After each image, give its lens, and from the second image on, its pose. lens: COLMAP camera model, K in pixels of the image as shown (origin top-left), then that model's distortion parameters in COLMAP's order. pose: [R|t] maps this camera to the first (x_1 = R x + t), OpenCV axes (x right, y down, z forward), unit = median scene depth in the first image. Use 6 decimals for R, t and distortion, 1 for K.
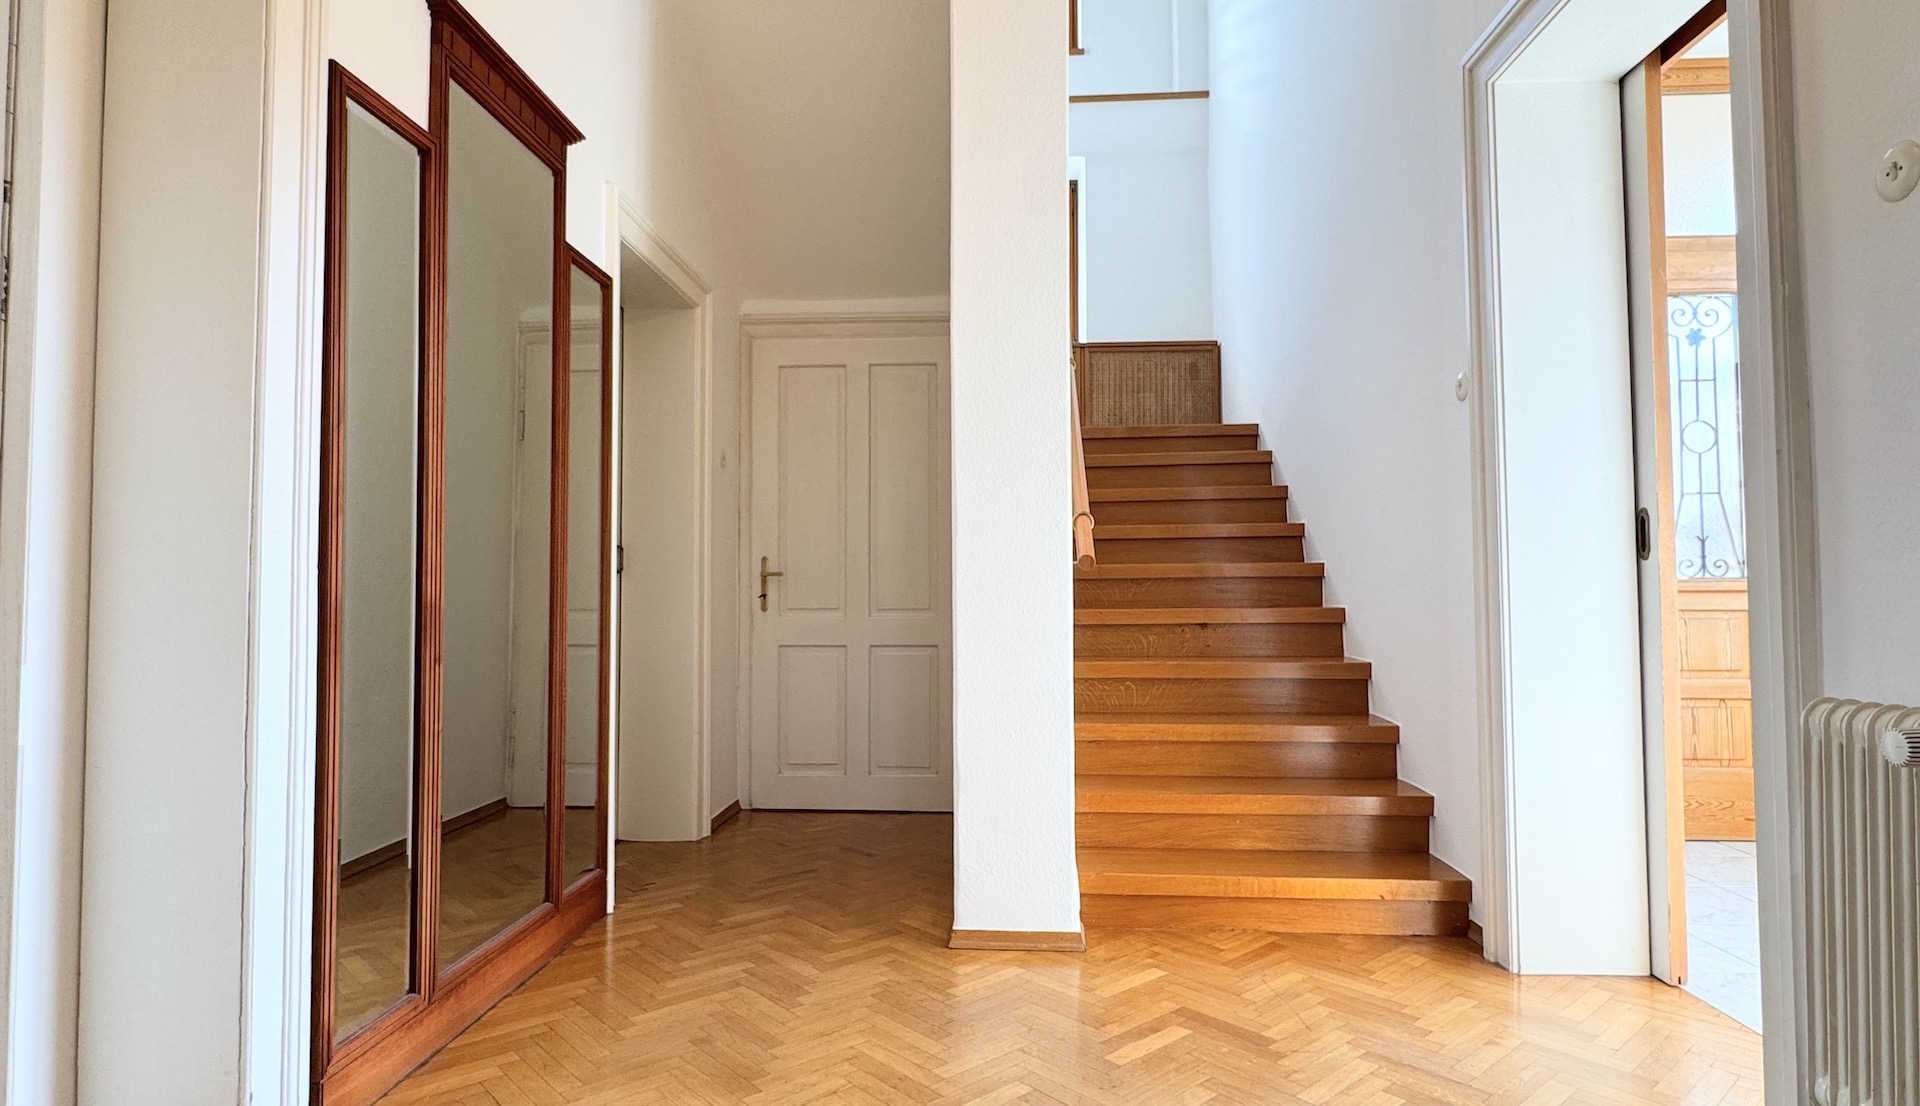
lens RADIAL K [[1066.7, 0, 954.0], [0, 1066.7, 558.2], [0, 0, 1]] dist [-0.007579, -0.001248]
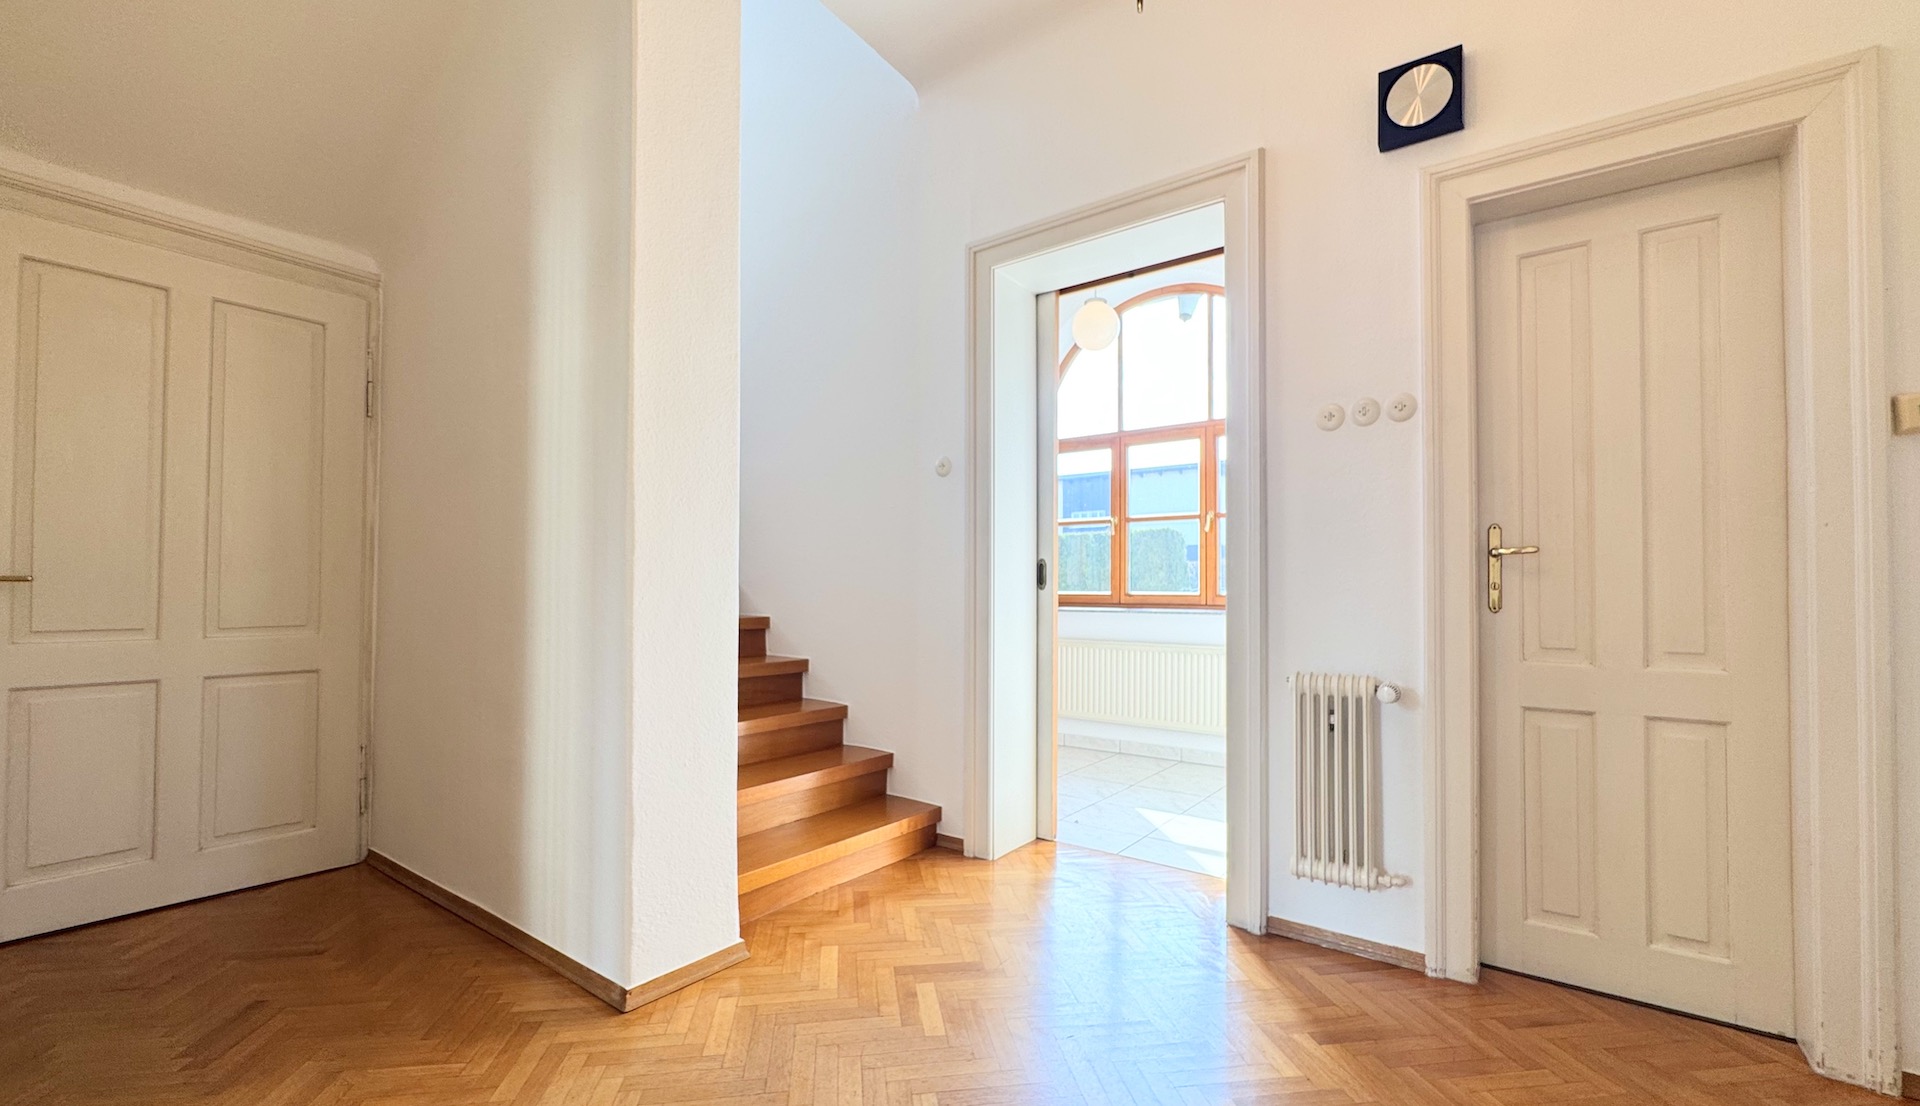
lens RADIAL K [[783.0, 0, 961.1], [0, 783.0, 582.4], [0, 0, 1]] dist [0.000493, -0.000303]
pose [[0.528176, 0.017277, 0.848959, -0.303170], [-0.037283, 0.999301, 0.002858, -0.006045], [-0.848316, -0.033161, 0.528450, 0.305438]]
